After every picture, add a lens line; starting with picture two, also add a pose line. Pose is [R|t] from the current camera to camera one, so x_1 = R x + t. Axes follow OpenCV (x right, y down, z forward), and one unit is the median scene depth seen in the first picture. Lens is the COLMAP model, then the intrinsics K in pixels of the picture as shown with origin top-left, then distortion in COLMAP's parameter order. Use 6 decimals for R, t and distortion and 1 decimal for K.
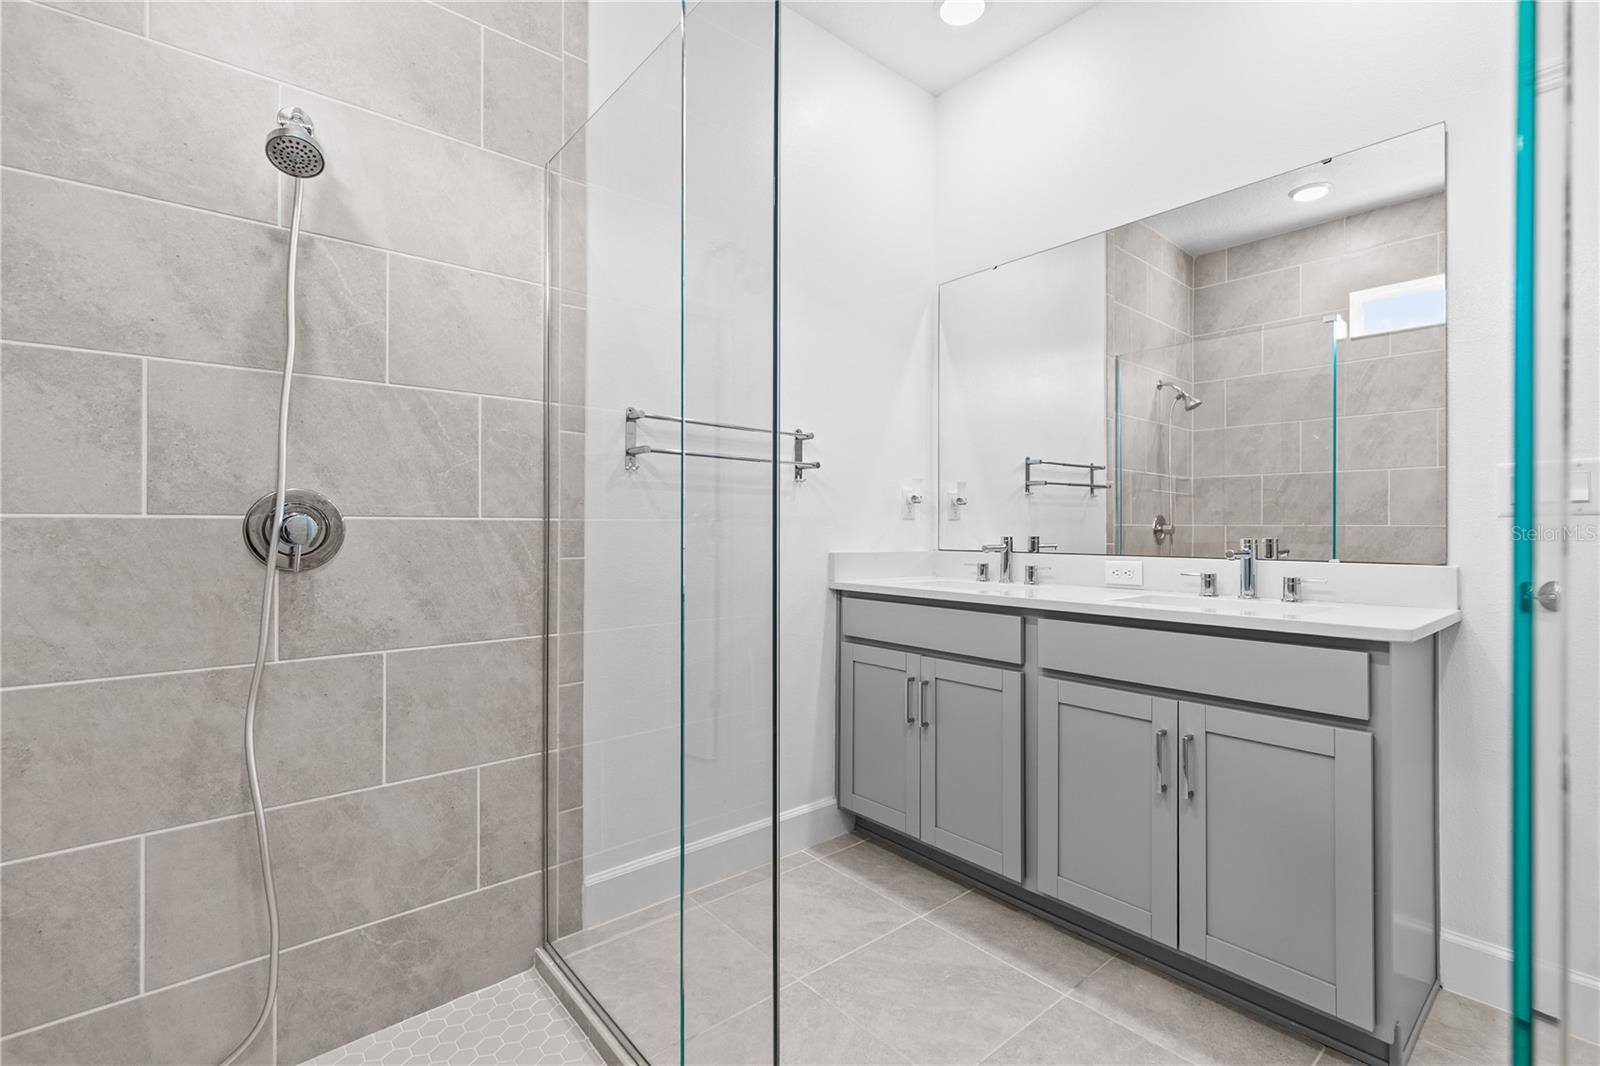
lens RADIAL K [[714.3, 0, 804.5], [0, 714.3, 514.3], [0, 0, 1]] dist [0.004435, -0.000131]
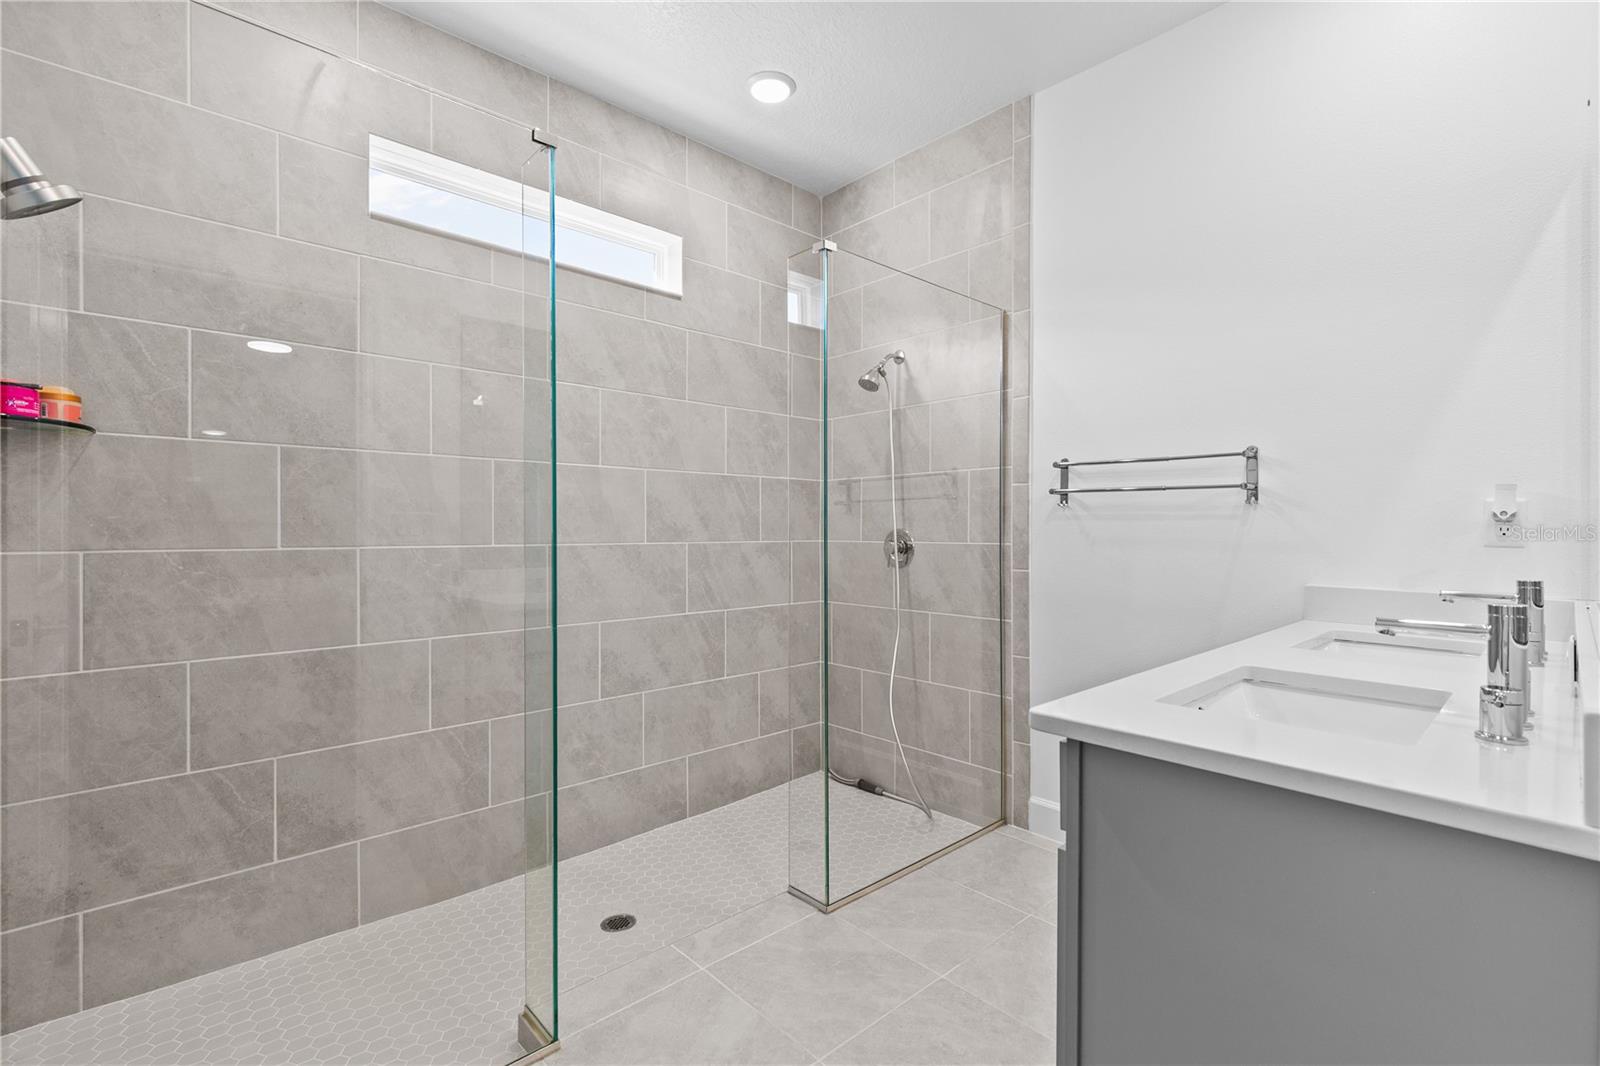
lens RADIAL K [[714.3, 0, 804.5], [0, 714.3, 514.3], [0, 0, 1]] dist [0.004435, -0.000131]
pose [[0.036037, -0.025304, -0.999030, 1.135493], [0.014955, 0.999581, -0.024779, -0.023710], [0.999239, -0.014048, 0.036400, 0.518198]]
